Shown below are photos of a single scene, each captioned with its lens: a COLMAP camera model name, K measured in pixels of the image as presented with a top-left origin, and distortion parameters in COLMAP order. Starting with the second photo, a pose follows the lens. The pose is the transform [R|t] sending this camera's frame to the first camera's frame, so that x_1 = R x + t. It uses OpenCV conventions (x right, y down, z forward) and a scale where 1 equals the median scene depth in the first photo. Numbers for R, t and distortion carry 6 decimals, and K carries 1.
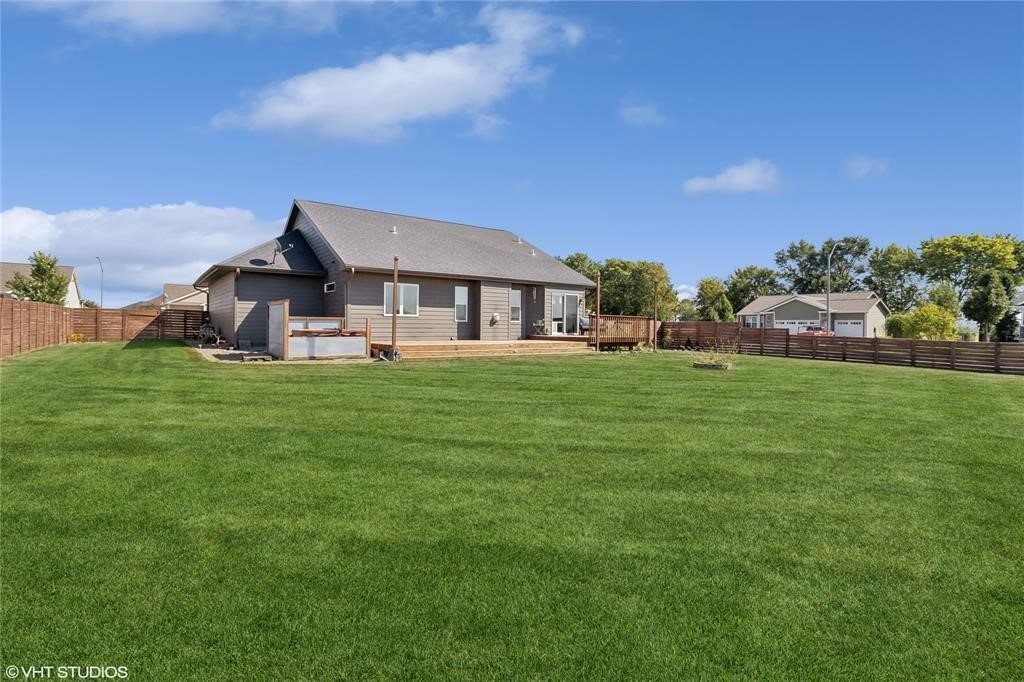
lens RADIAL K [[490.0, 0, 521.3], [0, 490.0, 323.2], [0, 0, 1]] dist [0.006021, 0.000905]
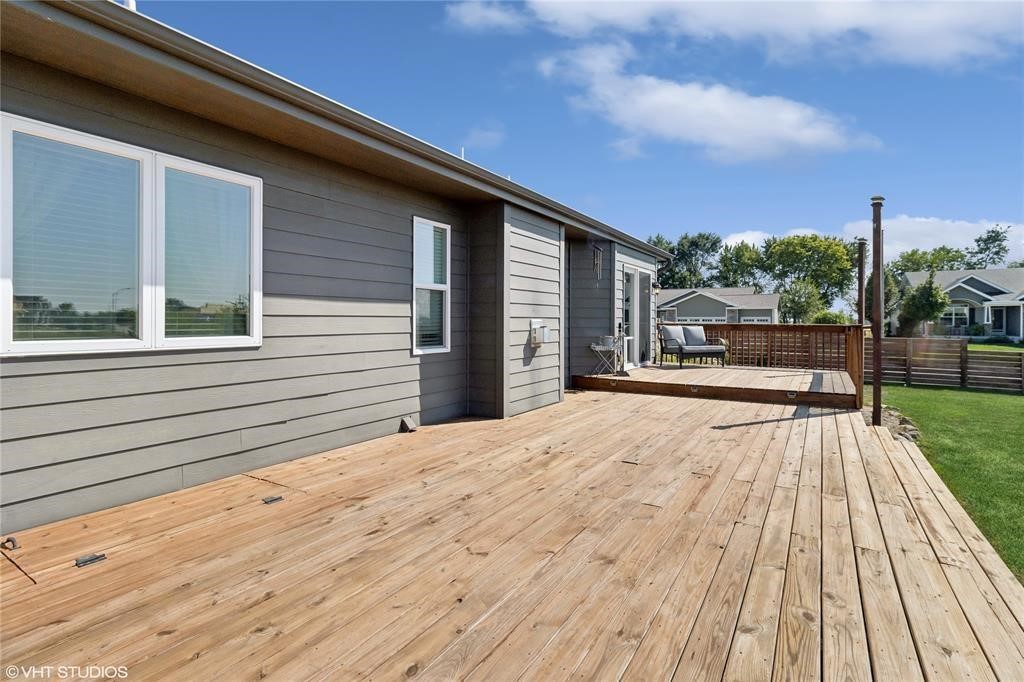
lens RADIAL K [[490.0, 0, 521.3], [0, 490.0, 323.2], [0, 0, 1]] dist [0.006021, 0.000905]
pose [[0.932343, -0.011325, 0.361396, -0.158173], [0.007537, 0.999901, 0.011889, -0.020412], [-0.361495, -0.008361, 0.932336, 0.672514]]
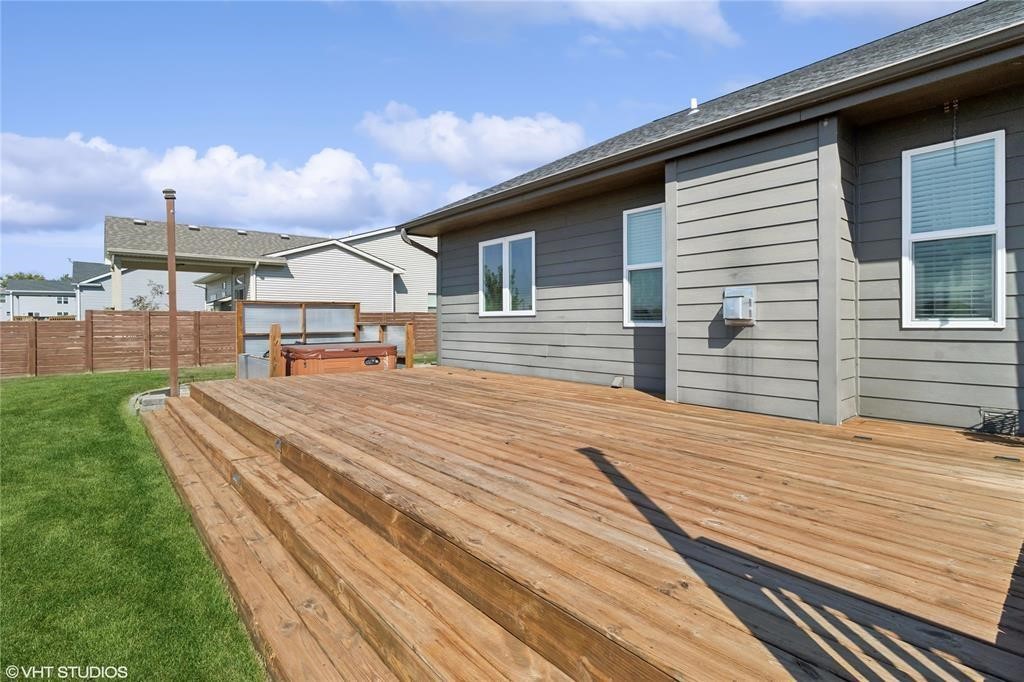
lens RADIAL K [[490.0, 0, 521.3], [0, 490.0, 323.2], [0, 0, 1]] dist [0.006021, 0.000905]
pose [[0.074464, -0.008188, -0.997190, 0.148103], [0.010123, 0.999921, -0.007455, -0.003563], [0.997172, -0.009539, 0.074541, 0.826857]]
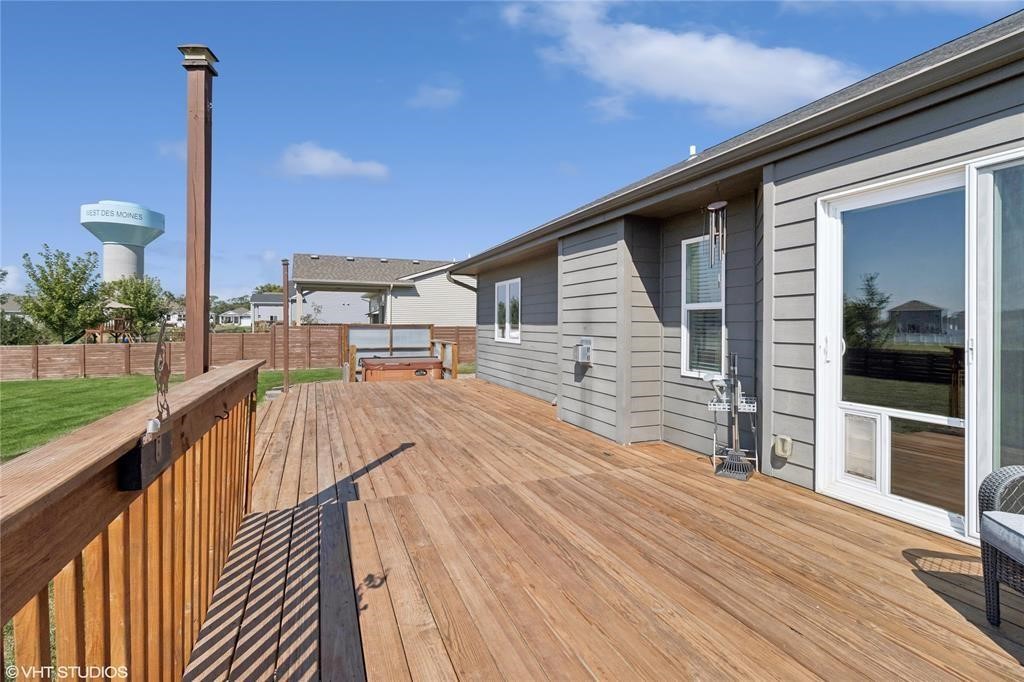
lens RADIAL K [[490.0, 0, 521.3], [0, 490.0, 323.2], [0, 0, 1]] dist [0.006021, 0.000905]
pose [[-0.245924, -0.013973, -0.969188, 0.226506], [-0.005626, 0.999900, -0.012988, -0.023436], [0.969273, 0.002259, -0.245978, 0.964605]]
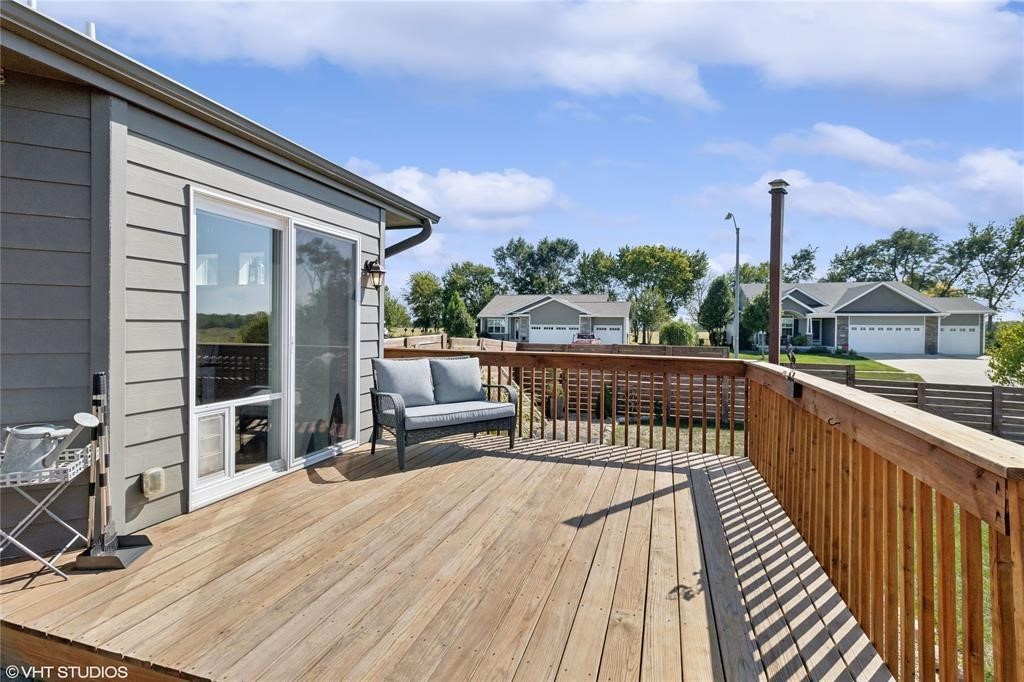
lens RADIAL K [[488.3, 0, 523.7], [0, 488.3, 330.6], [0, 0, 1]] dist [0.002759, 0.000448]
pose [[0.804410, -0.007068, 0.594032, 0.057729], [-0.004768, 0.999820, 0.018353, -0.027245], [-0.594055, -0.017596, 0.804232, 0.855652]]
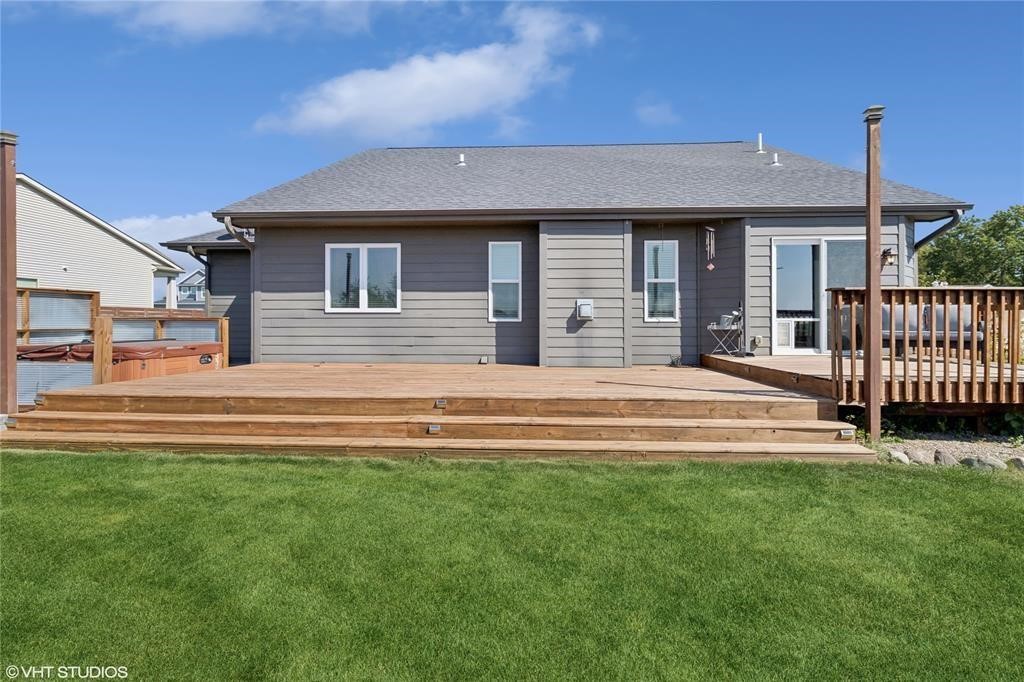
lens RADIAL K [[490.0, 0, 521.3], [0, 490.0, 323.2], [0, 0, 1]] dist [0.006021, 0.000905]
pose [[0.770402, -0.009559, -0.637486, 0.152190], [0.010225, 0.999944, -0.002638, -0.000457], [0.637476, -0.004486, 0.770457, 0.614186]]
